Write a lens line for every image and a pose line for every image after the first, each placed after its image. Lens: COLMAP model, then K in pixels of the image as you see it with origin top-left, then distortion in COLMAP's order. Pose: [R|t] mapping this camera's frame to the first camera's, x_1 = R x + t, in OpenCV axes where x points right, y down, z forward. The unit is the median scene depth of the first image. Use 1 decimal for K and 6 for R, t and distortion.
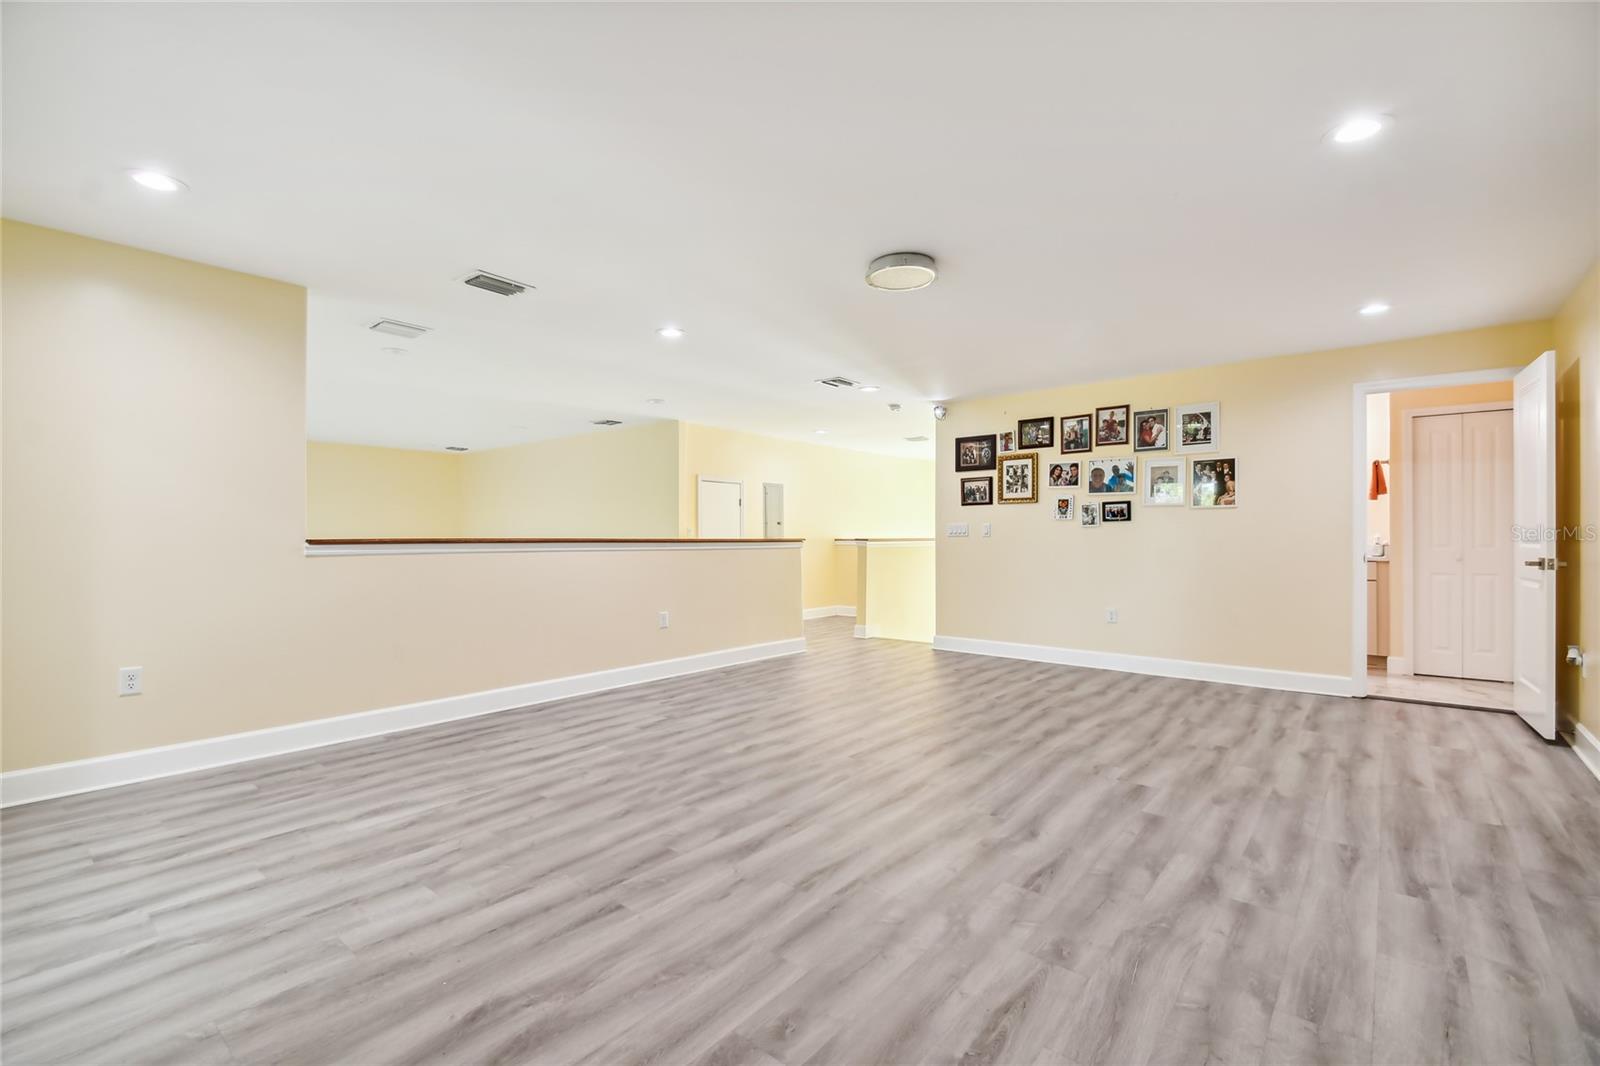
lens RADIAL K [[697.2, 0, 790.8], [0, 697.2, 529.9], [0, 0, 1]] dist [0.032250, -0.014759]
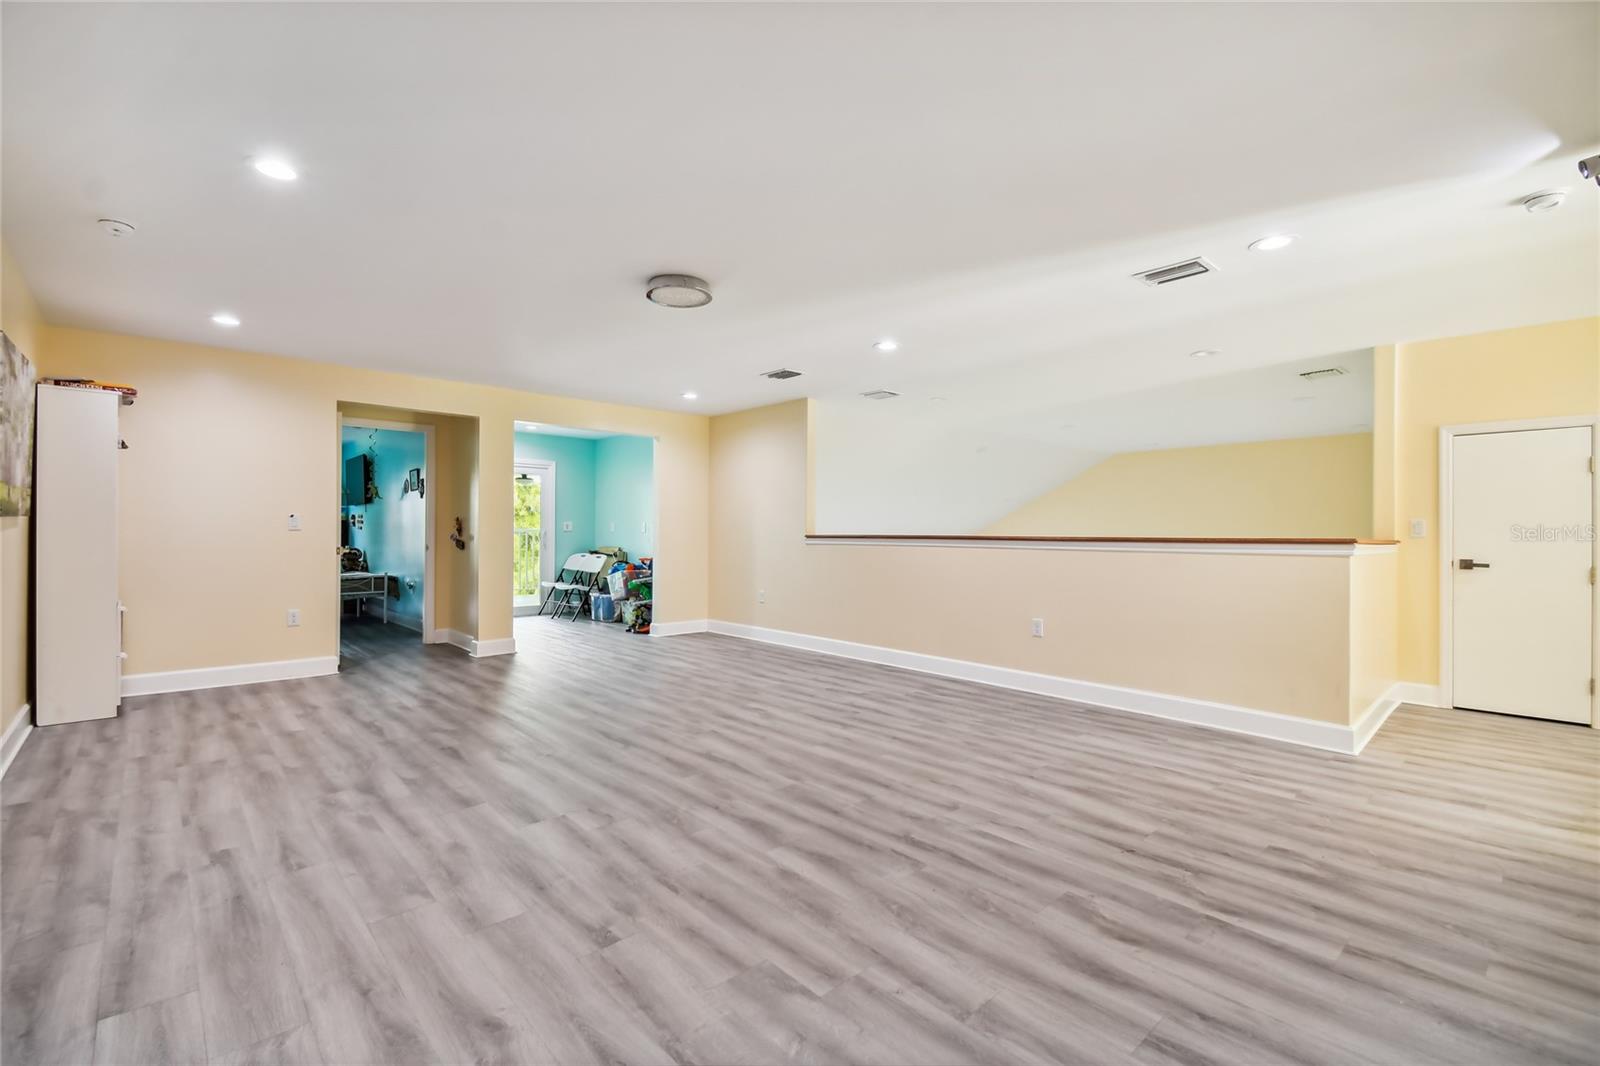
lens RADIAL K [[697.2, 0, 790.8], [0, 697.2, 529.9], [0, 0, 1]] dist [0.032250, -0.014759]
pose [[-0.133757, -0.005740, -0.990998, 1.342525], [0.002801, 0.999977, -0.006170, 0.016557], [0.991010, -0.003601, -0.133738, 1.464707]]
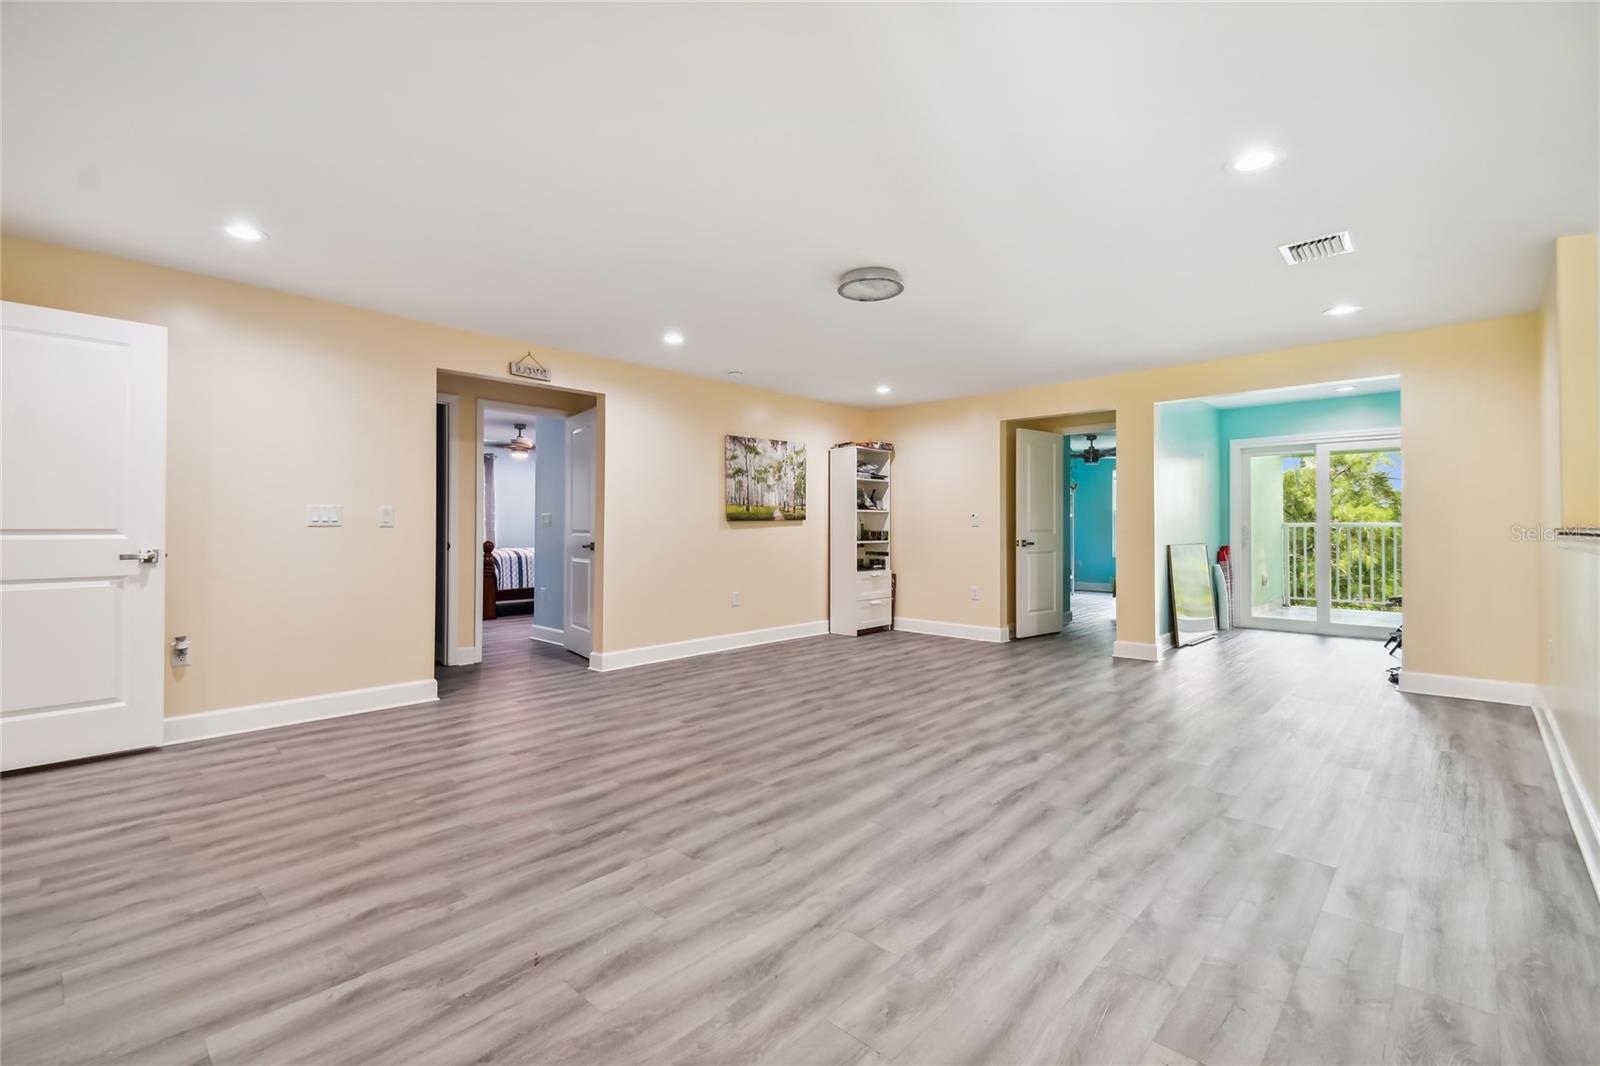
lens RADIAL K [[697.2, 0, 790.8], [0, 697.2, 529.9], [0, 0, 1]] dist [0.032250, -0.014759]
pose [[-0.998619, 0.000380, 0.052540, 0.247456], [0.000131, 0.999989, -0.004739, 0.024853], [-0.052541, -0.004726, -0.998608, 2.315862]]
